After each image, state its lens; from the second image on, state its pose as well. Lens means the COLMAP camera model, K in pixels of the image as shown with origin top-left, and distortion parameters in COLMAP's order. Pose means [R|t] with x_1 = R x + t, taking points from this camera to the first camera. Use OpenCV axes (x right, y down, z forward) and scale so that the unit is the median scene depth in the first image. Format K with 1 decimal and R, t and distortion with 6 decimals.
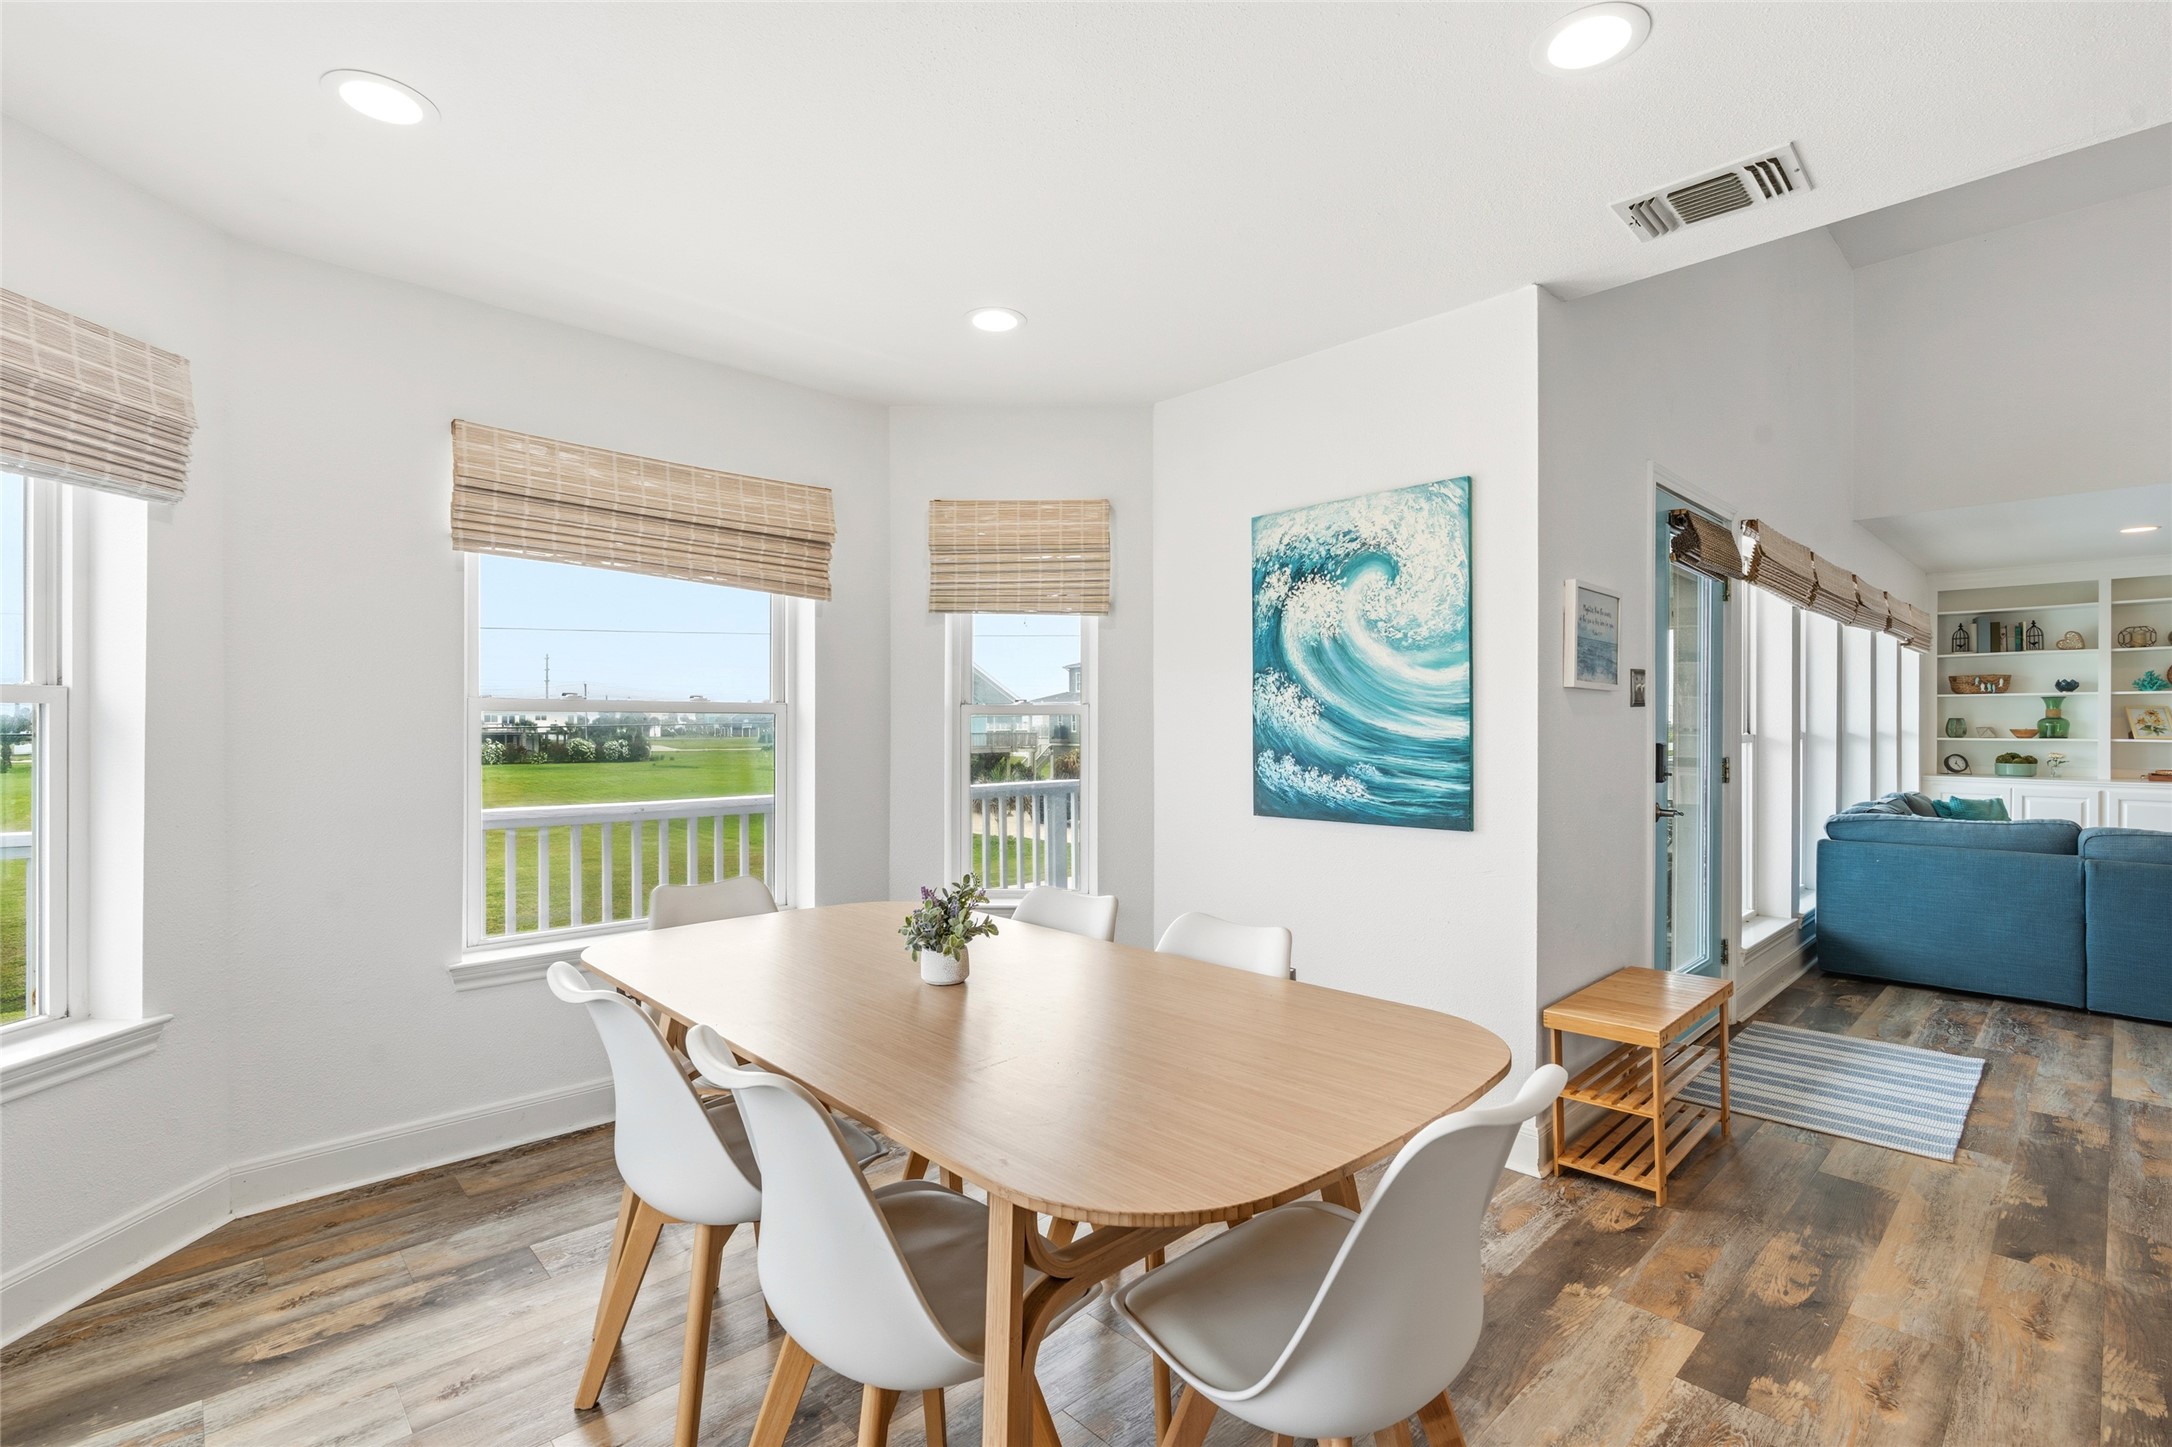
lens RADIAL K [[983.9, 0, 1087.5], [0, 983.9, 726.6], [0, 0, 1]] dist [-0.003667, 0.000877]
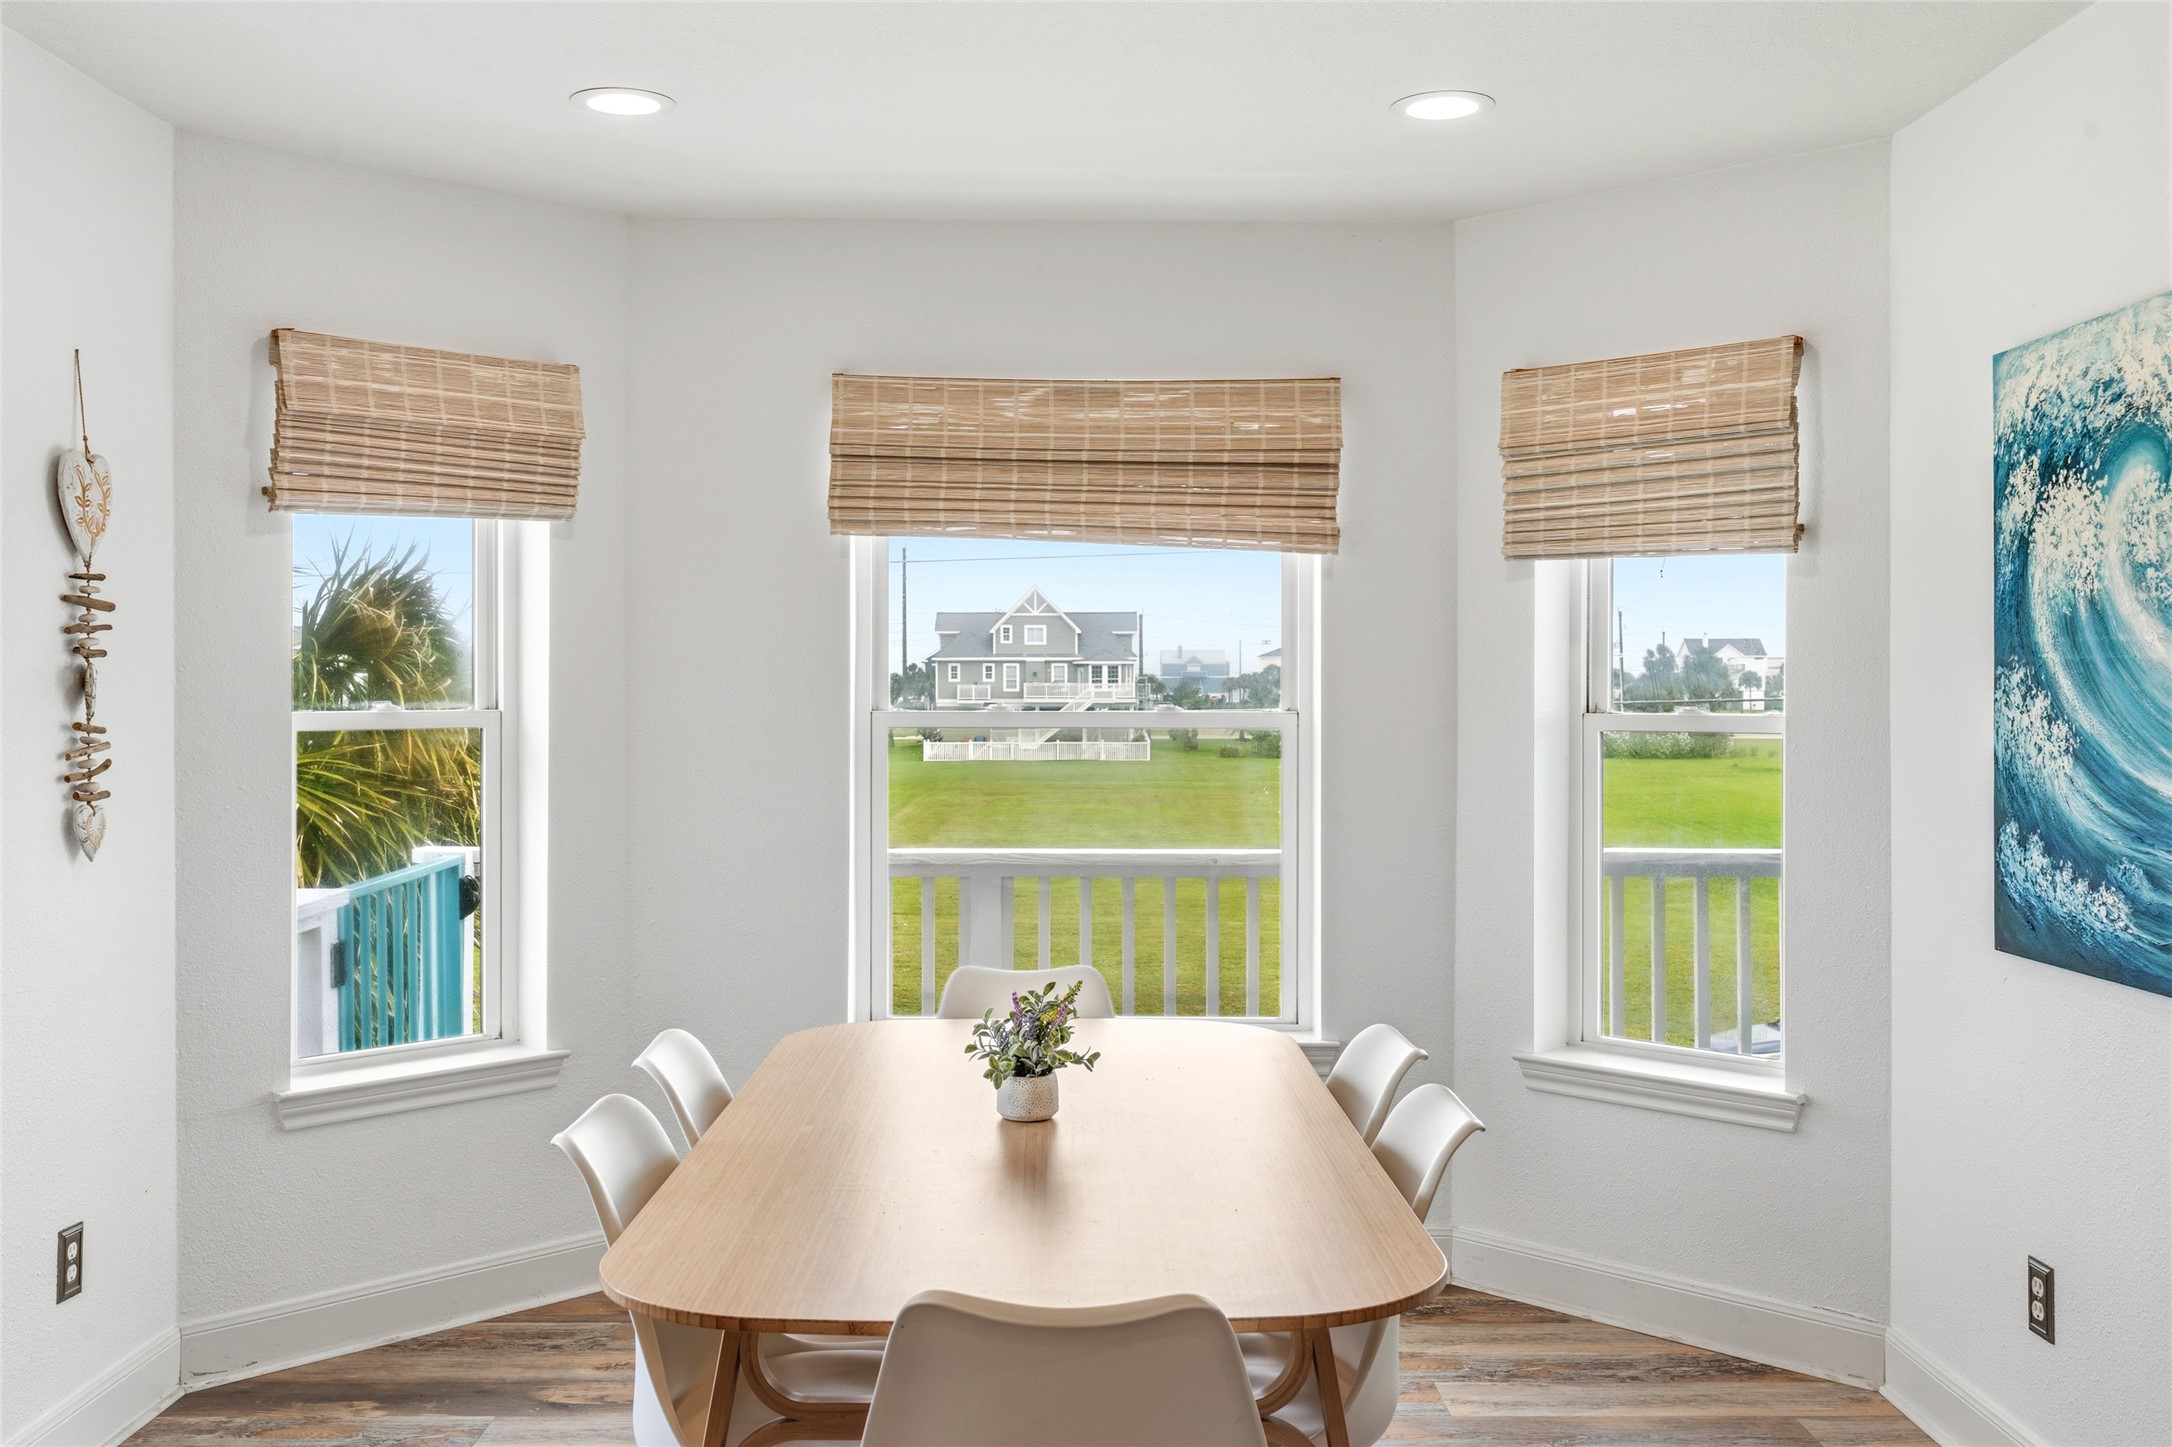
lens RADIAL K [[2003.9, 0, 1074.9], [0, 2003.9, 694.6], [0, 0, 1]] dist [0.013110, 0.000000]
pose [[0.730553, 0.003114, -0.682849, 0.555989], [-0.001666, 0.999995, 0.002777, -0.044285], [0.682854, -0.000891, 0.730554, -0.071022]]
